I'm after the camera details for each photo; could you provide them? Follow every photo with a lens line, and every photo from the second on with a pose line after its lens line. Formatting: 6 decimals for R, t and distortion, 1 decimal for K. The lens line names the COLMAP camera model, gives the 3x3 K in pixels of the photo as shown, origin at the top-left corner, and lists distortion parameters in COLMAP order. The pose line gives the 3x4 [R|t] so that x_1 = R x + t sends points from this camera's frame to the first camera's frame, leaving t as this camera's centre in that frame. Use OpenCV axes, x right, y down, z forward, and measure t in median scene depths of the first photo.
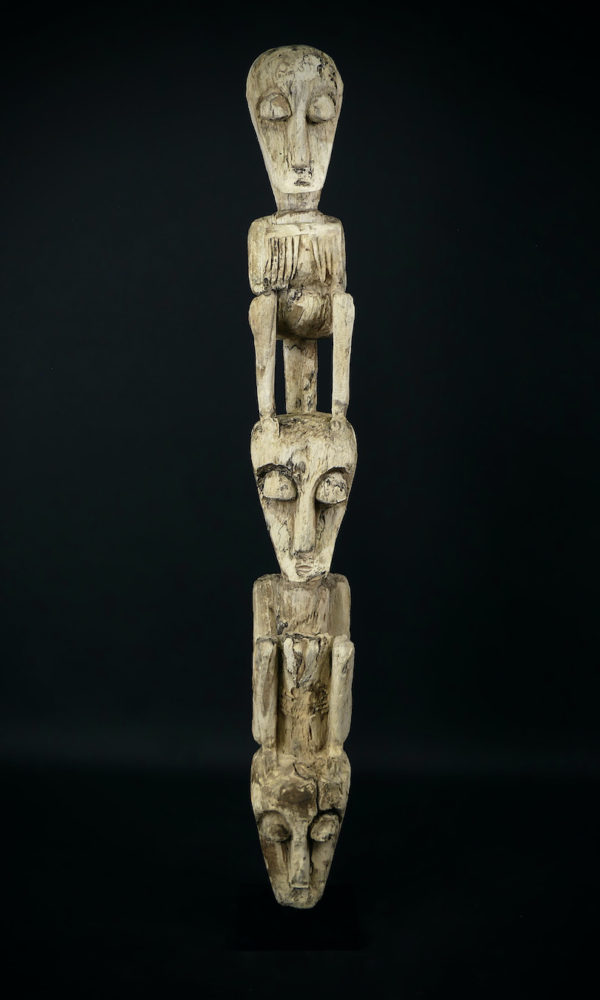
lens RADIAL K [[1354.3, 0, 300.0], [0, 1354.3, 500.0], [0, 0, 1]] dist [-0.016243, 0.029148]
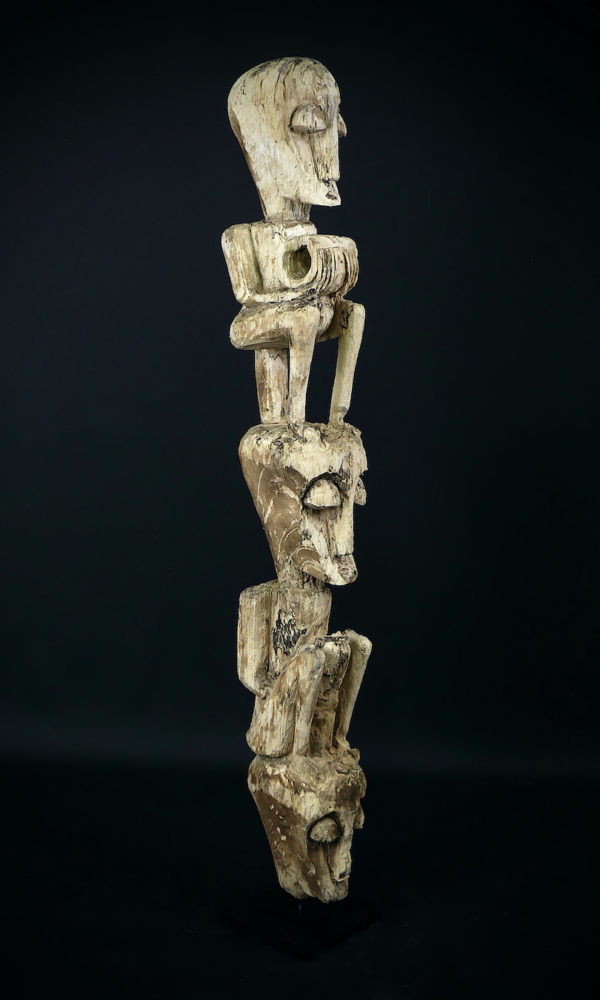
lens RADIAL K [[1278.3, 0, 300.0], [0, 1278.3, 500.0], [0, 0, 1]] dist [-0.008670, -0.003092]
pose [[0.643998, -0.107935, 0.757374, -0.736250], [0.103014, 0.993216, 0.053952, -0.058136], [-0.758059, 0.043276, 0.650748, 0.382091]]
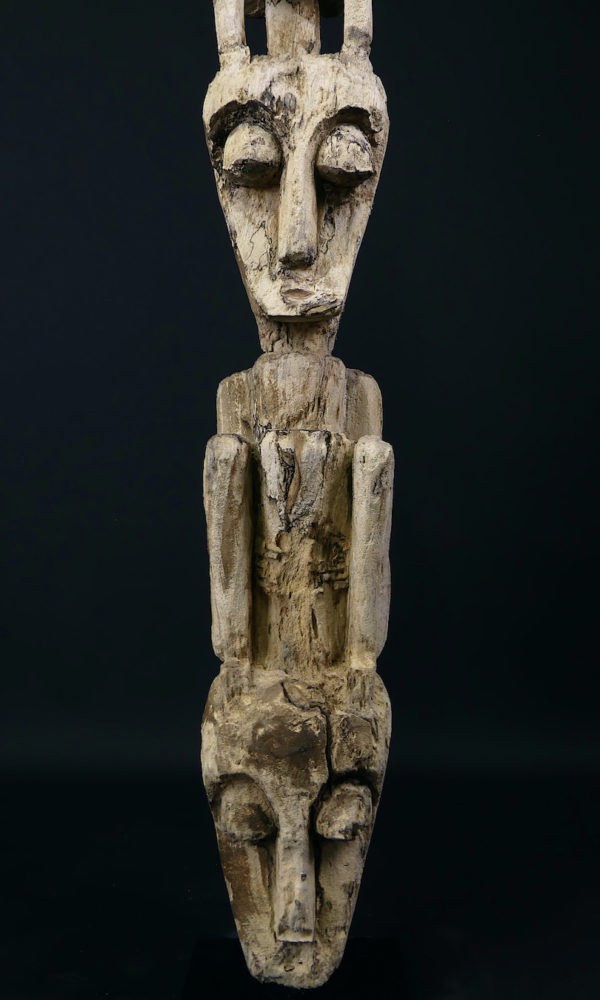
lens RADIAL K [[887.5, 0, 323.0], [0, 887.5, 494.1], [0, 0, 1]] dist [-0.010253, -0.003178]
pose [[0.999852, -0.014534, -0.009161, 0.015211], [0.012387, 0.979347, -0.201806, 0.194758], [0.011905, 0.201662, 0.979383, 0.660983]]
